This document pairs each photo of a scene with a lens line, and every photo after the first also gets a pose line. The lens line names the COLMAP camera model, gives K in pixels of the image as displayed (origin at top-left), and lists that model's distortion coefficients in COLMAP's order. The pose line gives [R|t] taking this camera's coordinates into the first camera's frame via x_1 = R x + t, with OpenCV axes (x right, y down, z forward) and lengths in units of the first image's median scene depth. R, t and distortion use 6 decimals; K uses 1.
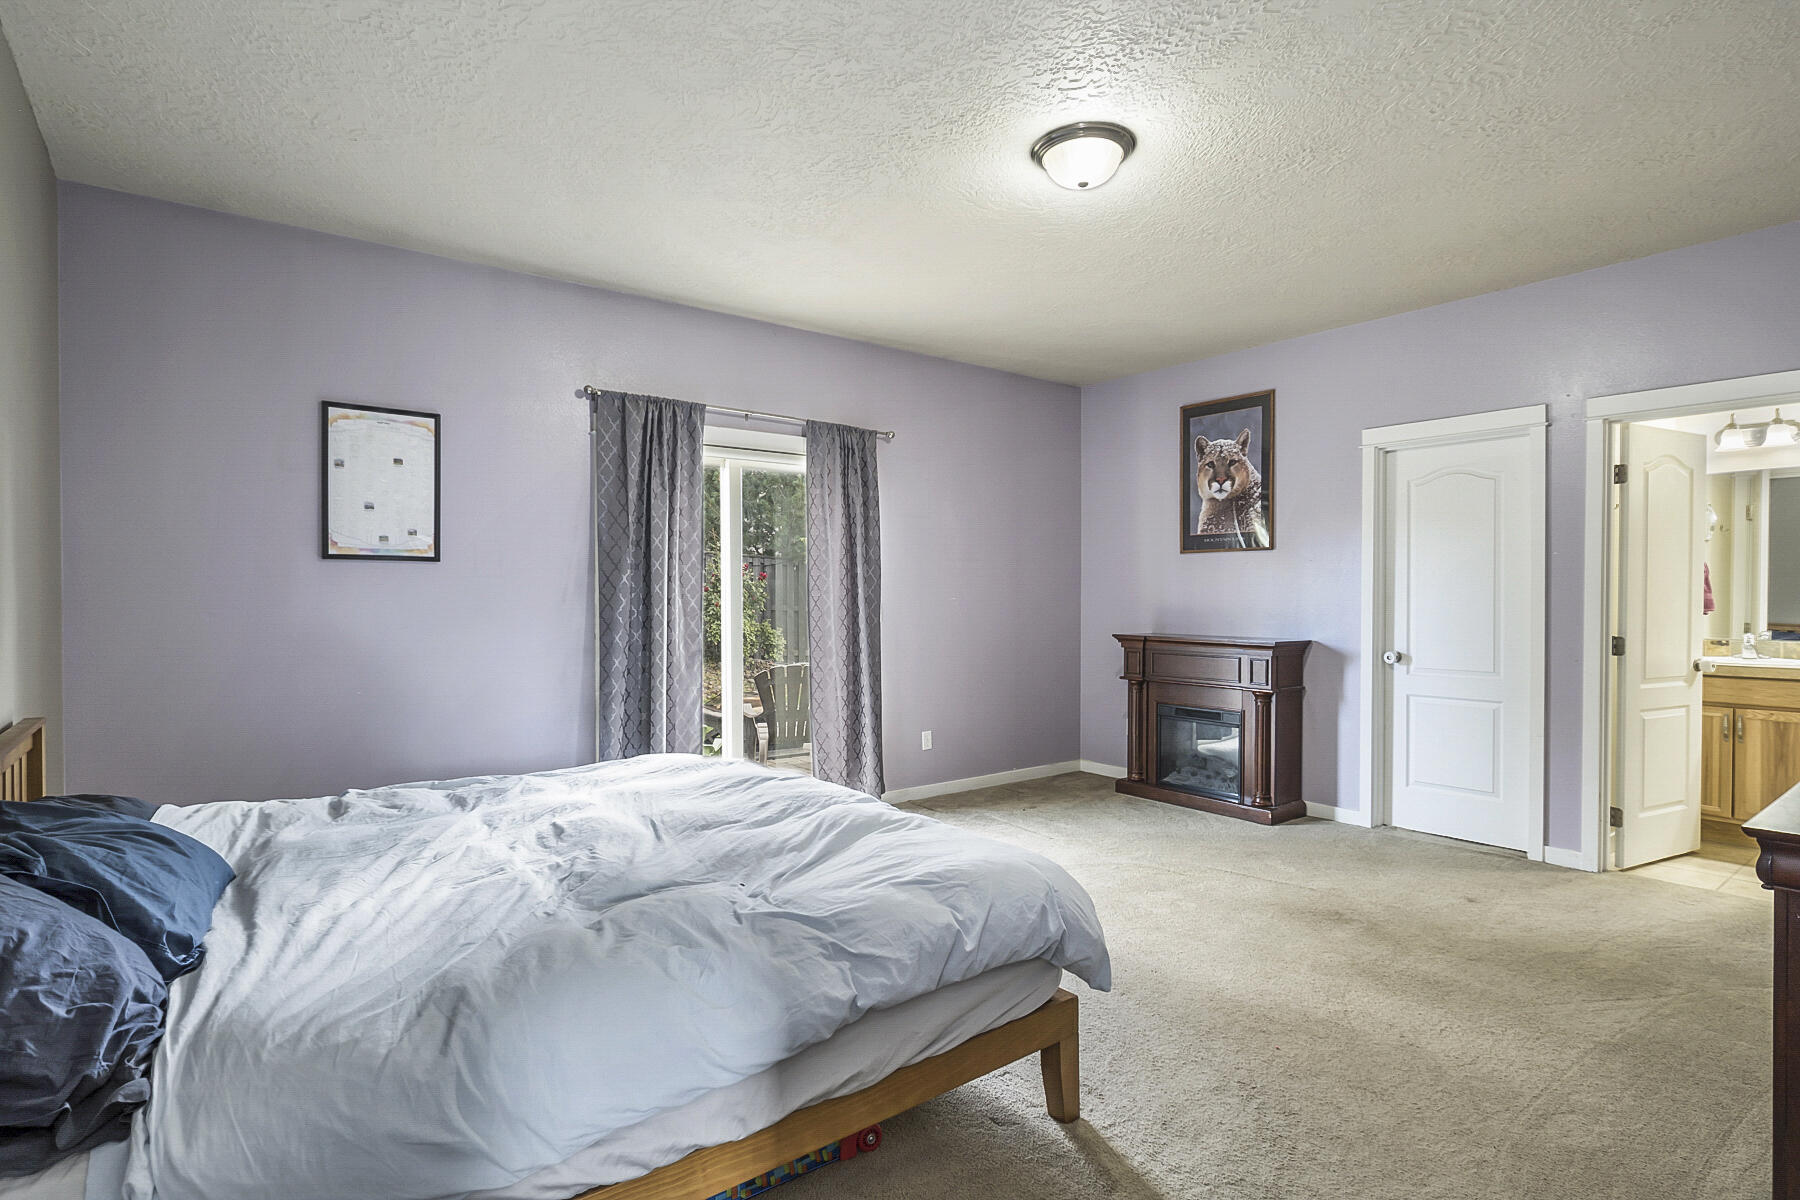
lens RADIAL K [[908.8, 0, 897.6], [0, 908.8, 596.8], [0, 0, 1]] dist [-0.023397, 0.011305]
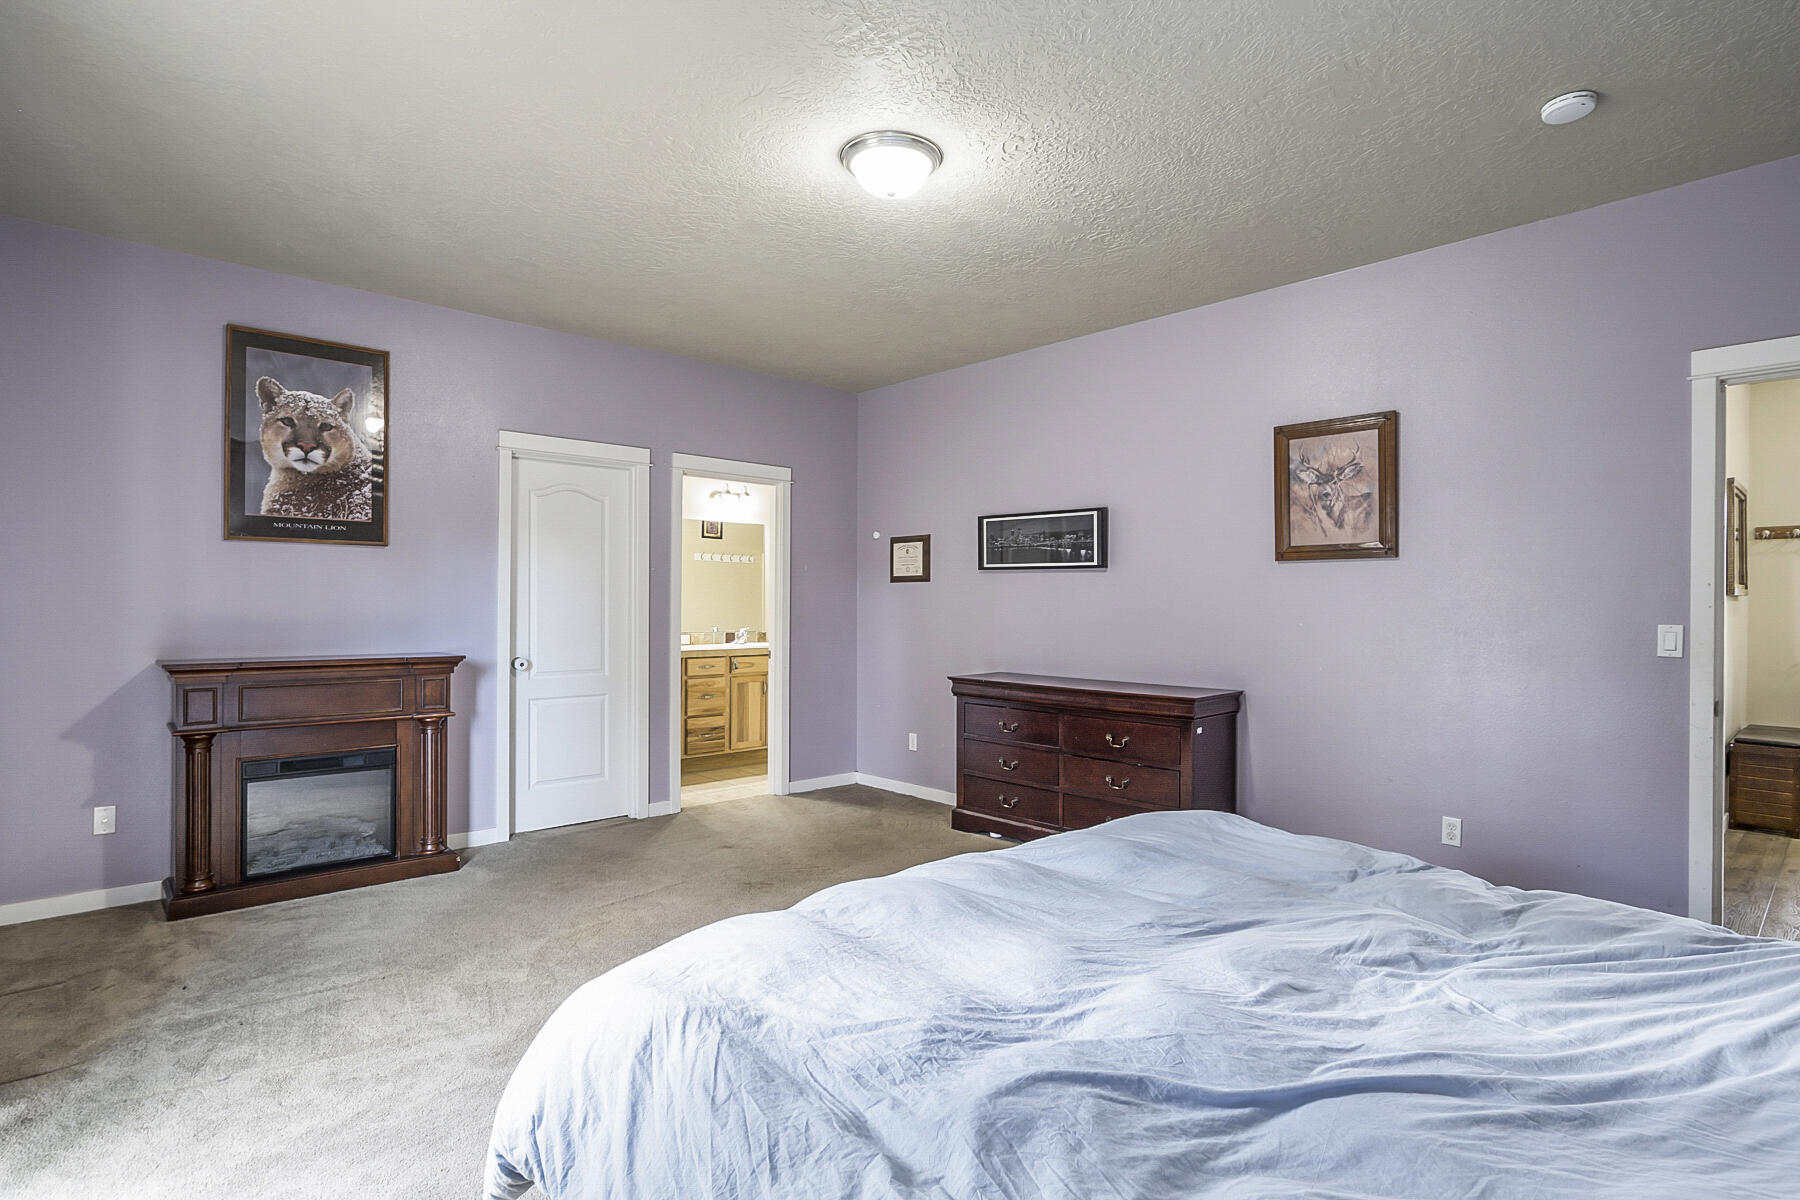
lens RADIAL K [[908.8, 0, 898.6], [0, 908.8, 602.2], [0, 0, 1]] dist [-0.023397, 0.011305]
pose [[-0.090913, 0.003605, 0.995852, -0.422253], [0.000580, 0.999993, -0.003567, 0.001815], [-0.995859, 0.000254, -0.090914, 0.584180]]
